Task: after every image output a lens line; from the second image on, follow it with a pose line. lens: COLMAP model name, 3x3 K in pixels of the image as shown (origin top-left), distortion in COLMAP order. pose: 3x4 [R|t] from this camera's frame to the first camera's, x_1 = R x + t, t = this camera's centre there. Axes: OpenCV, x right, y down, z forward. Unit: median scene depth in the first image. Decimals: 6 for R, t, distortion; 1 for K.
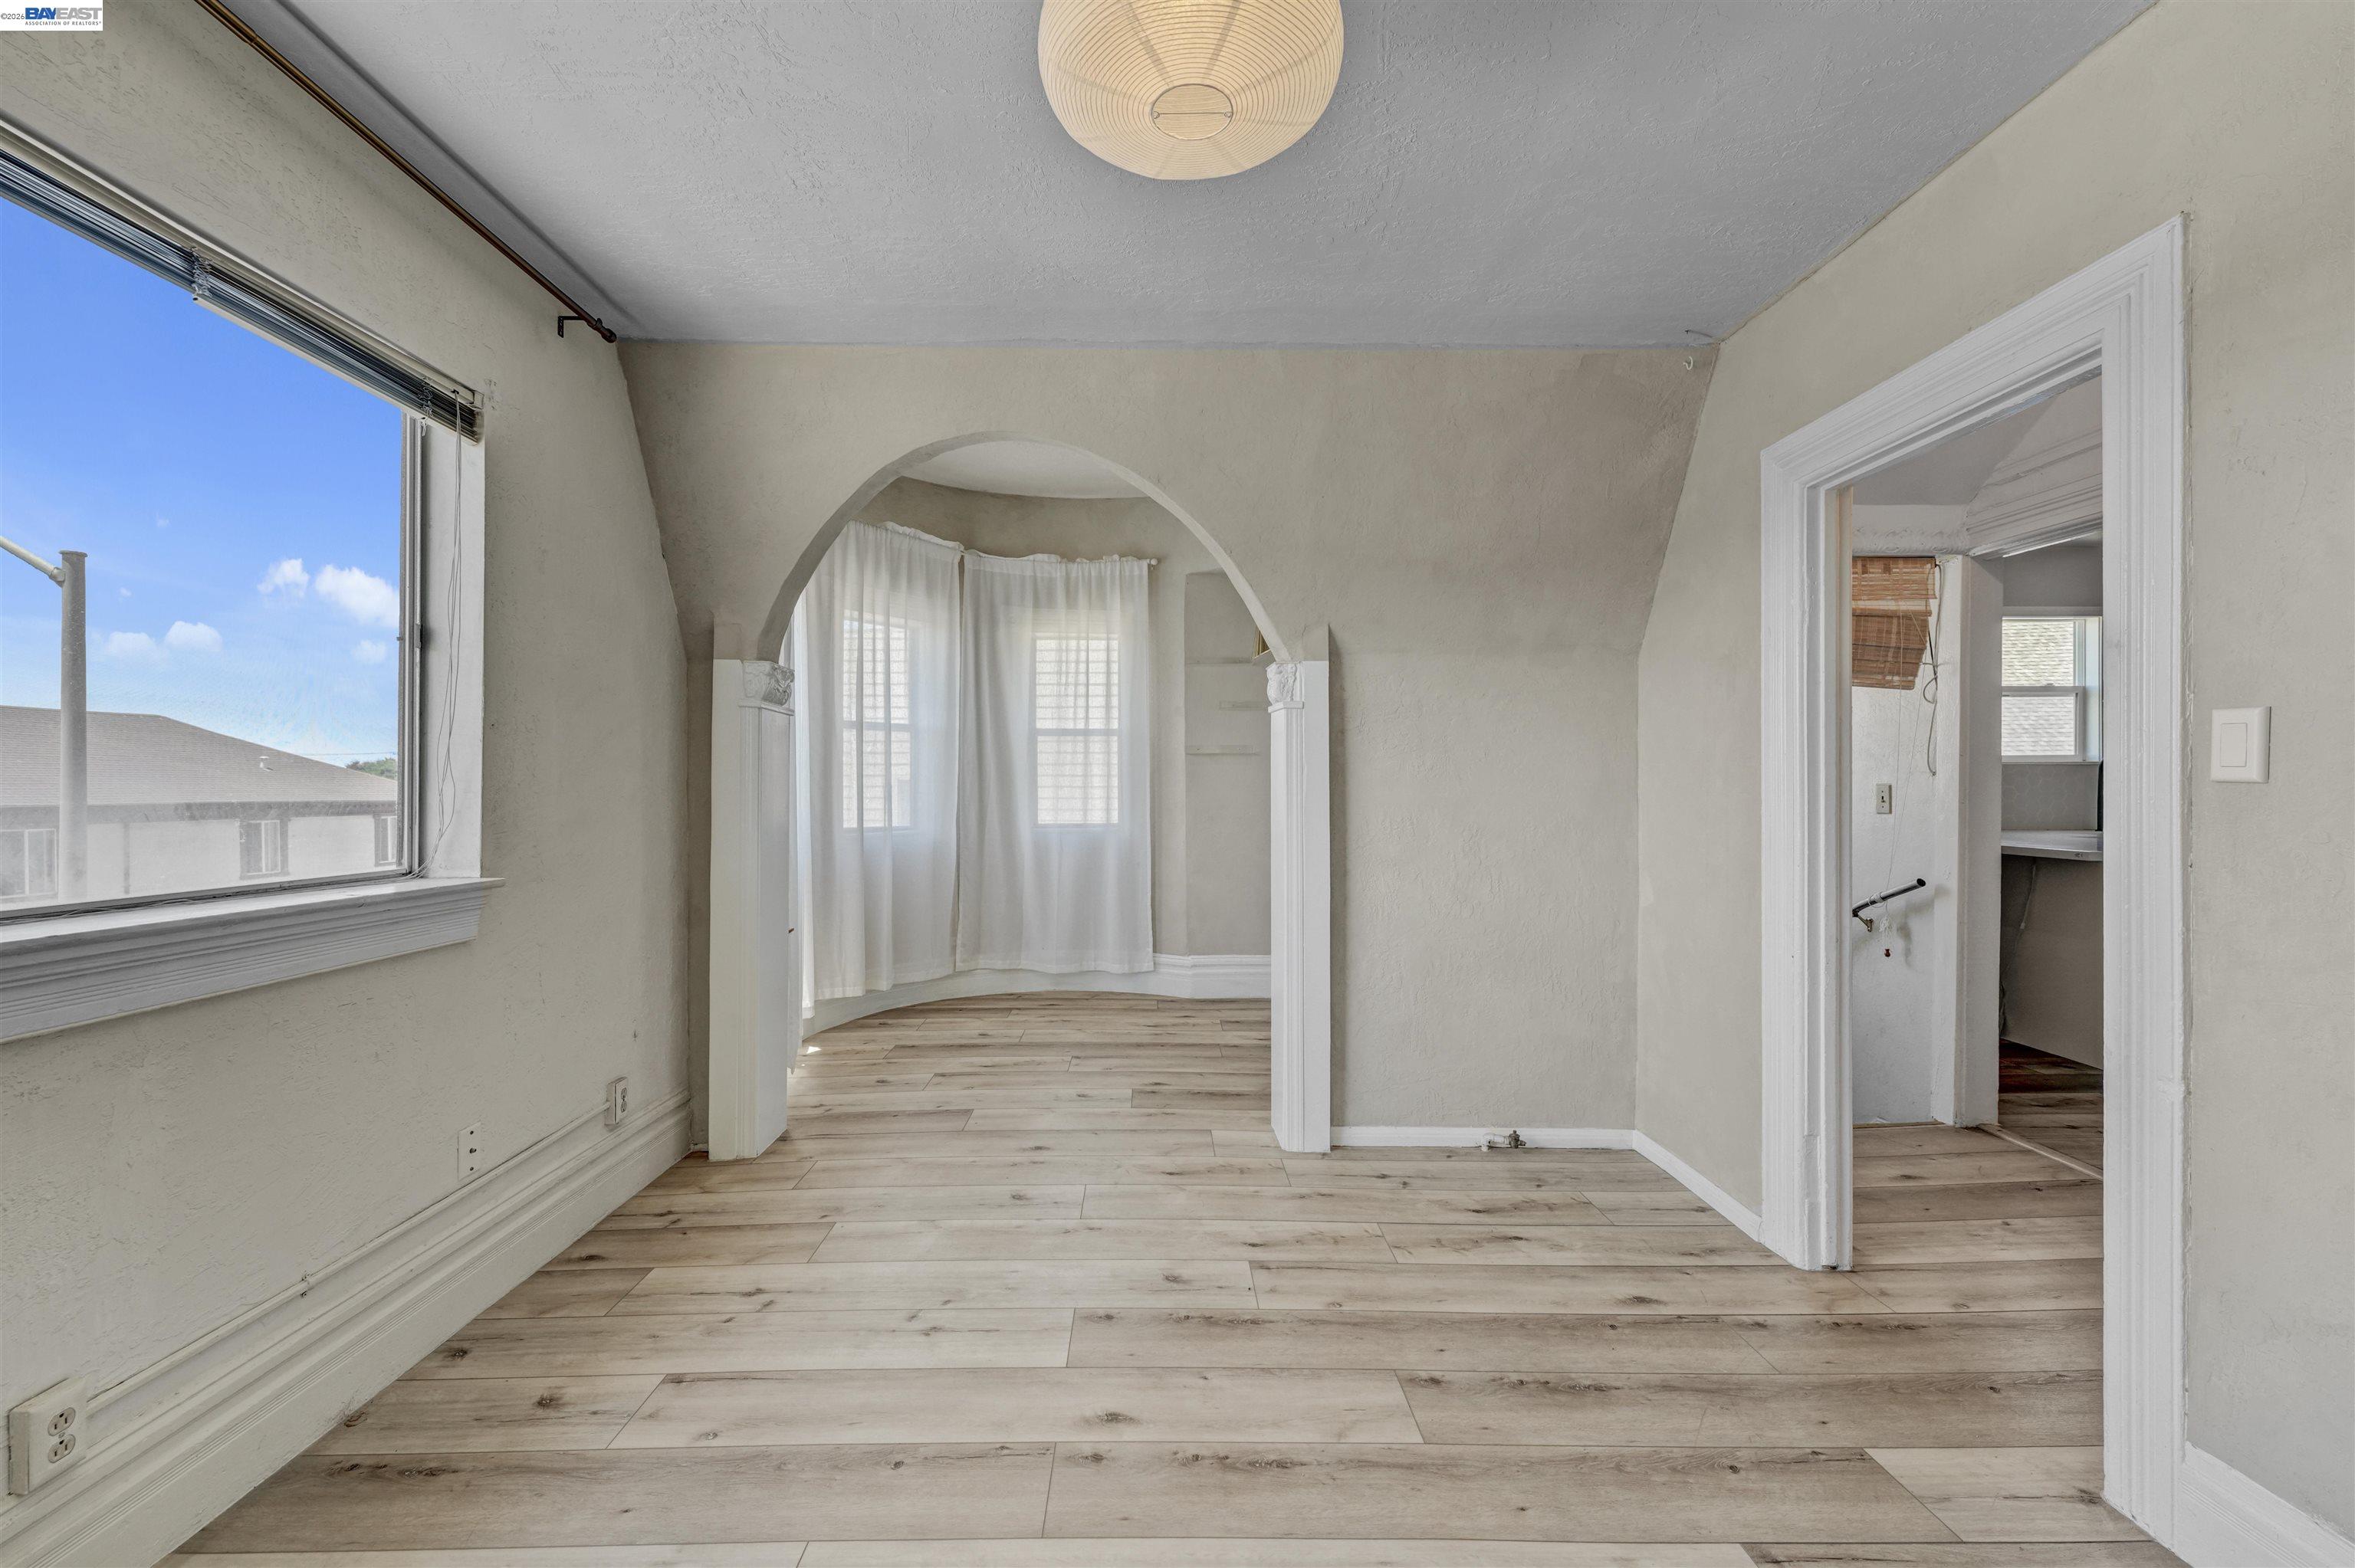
lens RADIAL K [[963.9, 0, 1173.5], [0, 963.9, 788.7], [0, 0, 1]] dist [0.003987, 0.000097]
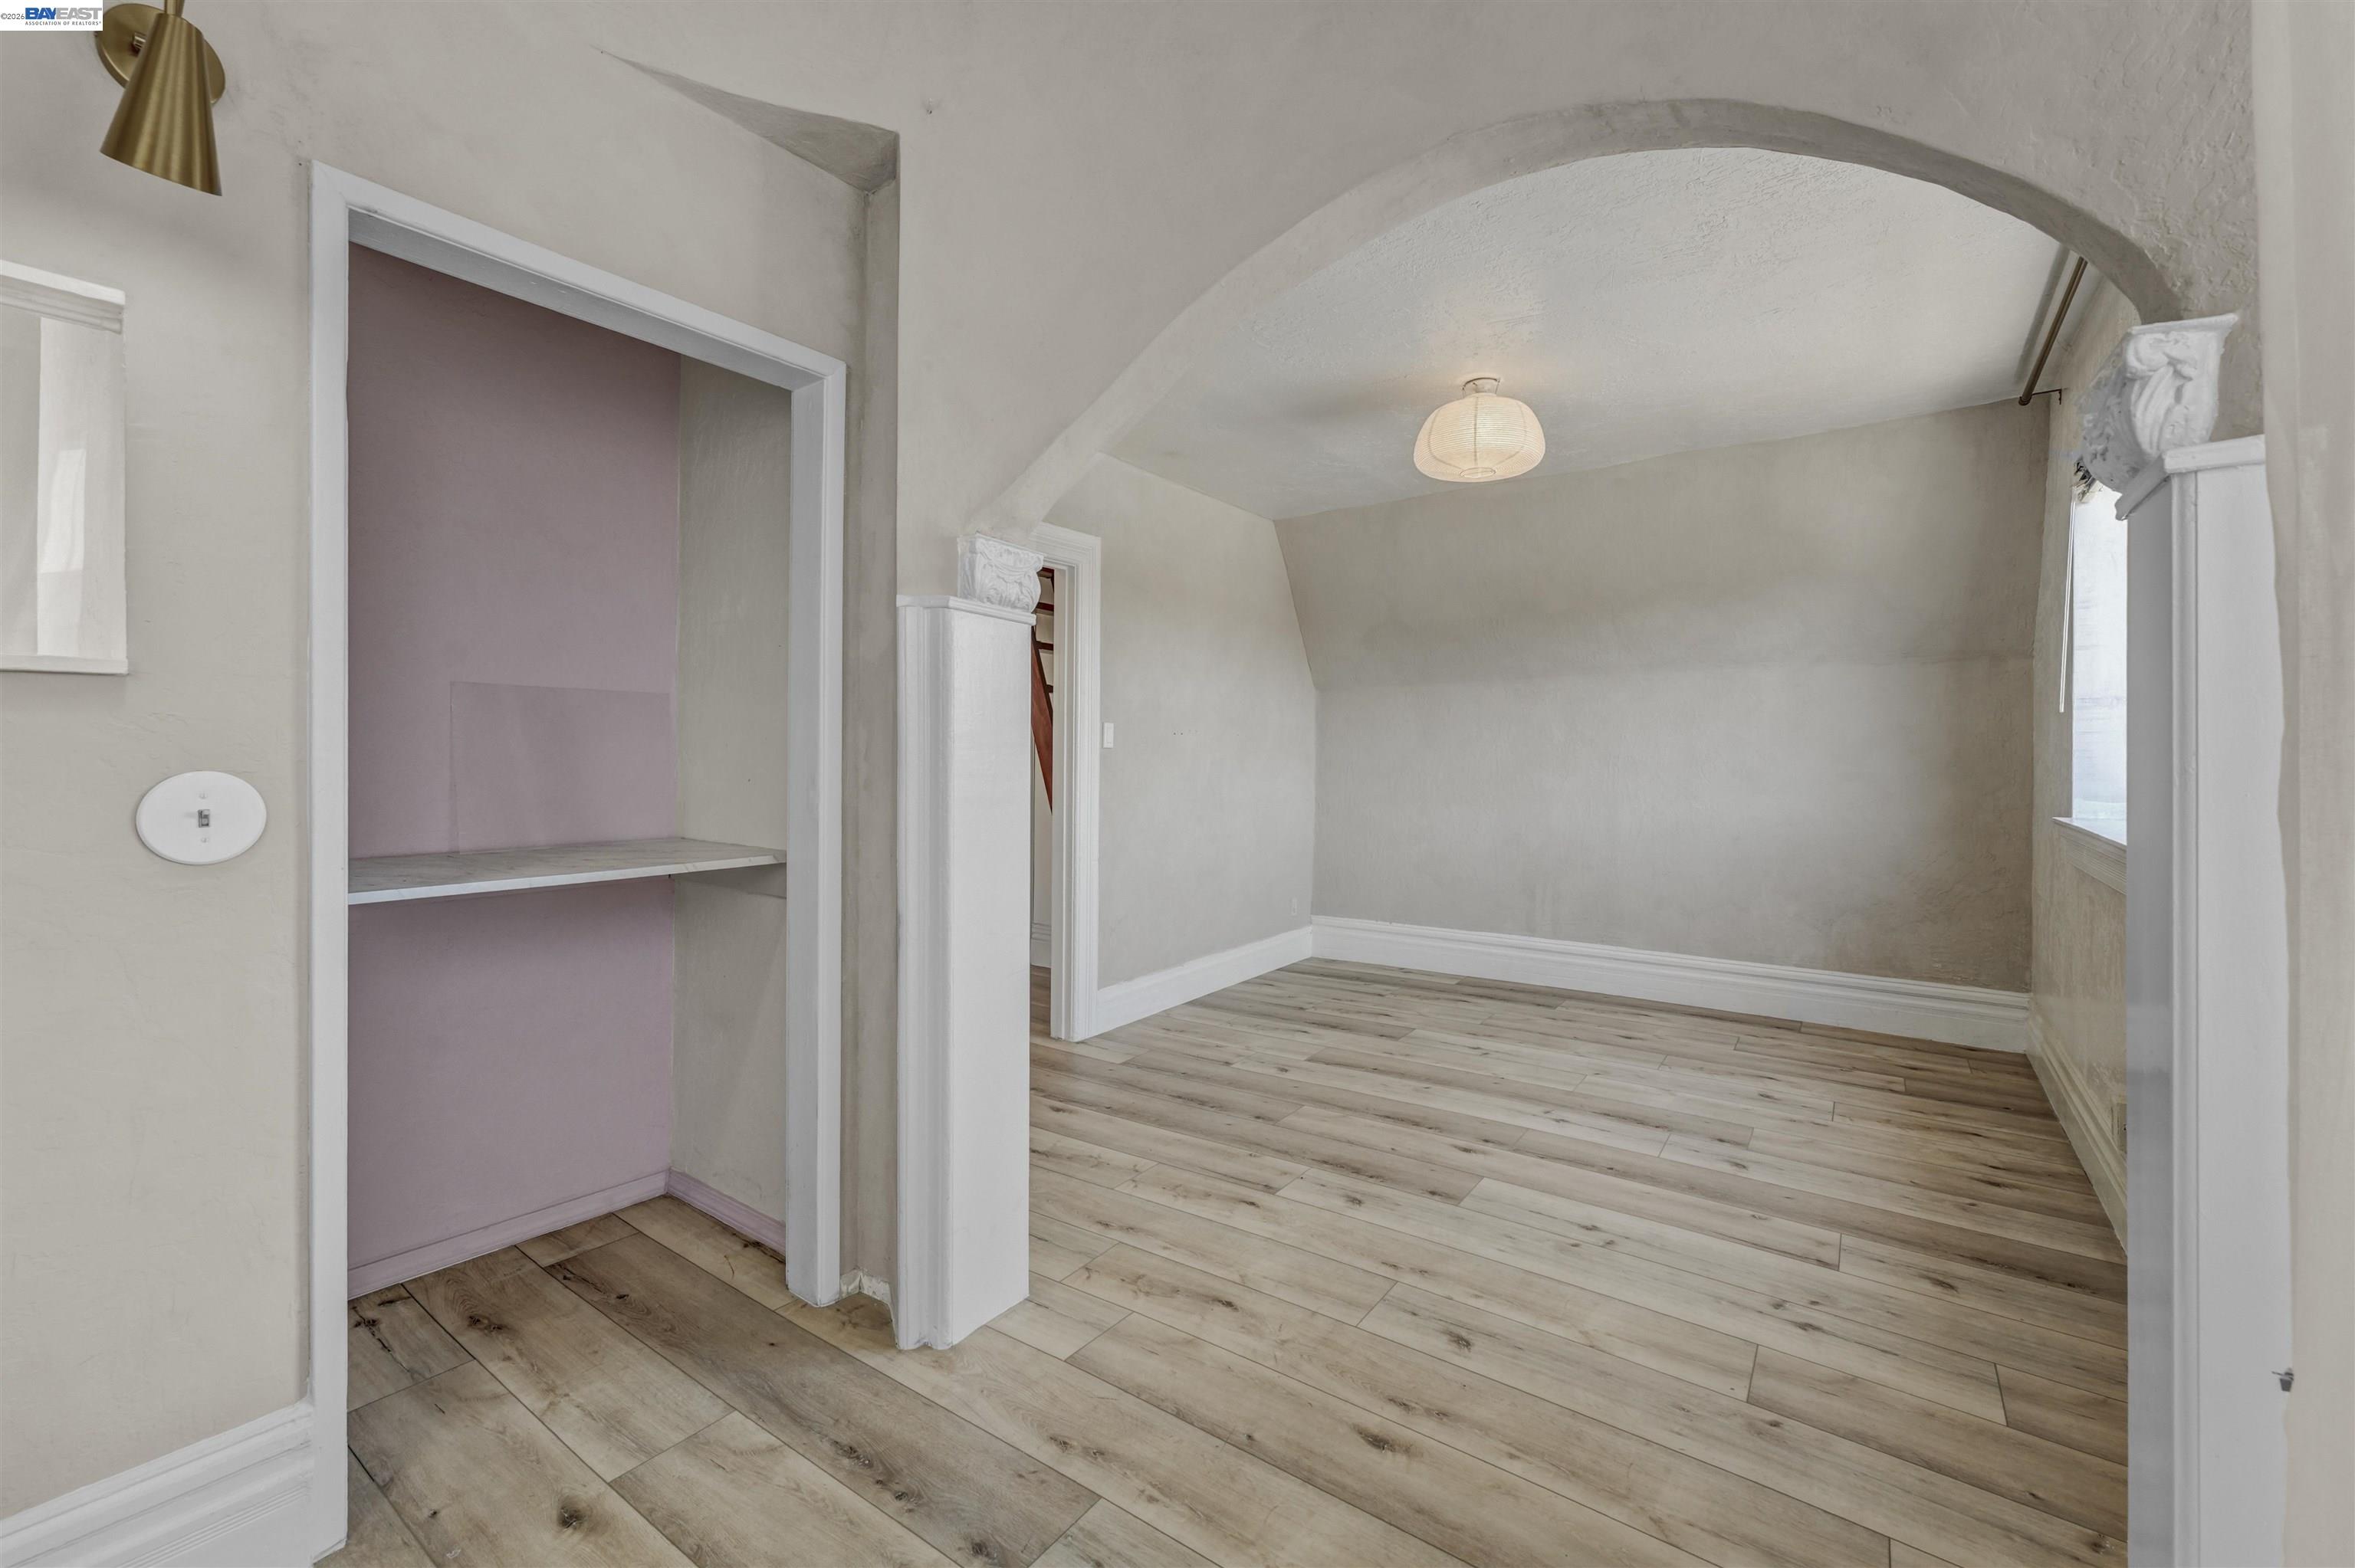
lens RADIAL K [[963.9, 0, 1167.5], [0, 963.9, 761.1], [0, 0, 1]] dist [0.003987, 0.000097]
pose [[-0.797606, -0.009537, 0.603104, -0.503170], [-0.006441, 0.999953, 0.007294, 0.006584], [-0.603145, 0.001934, -0.797629, 2.079609]]
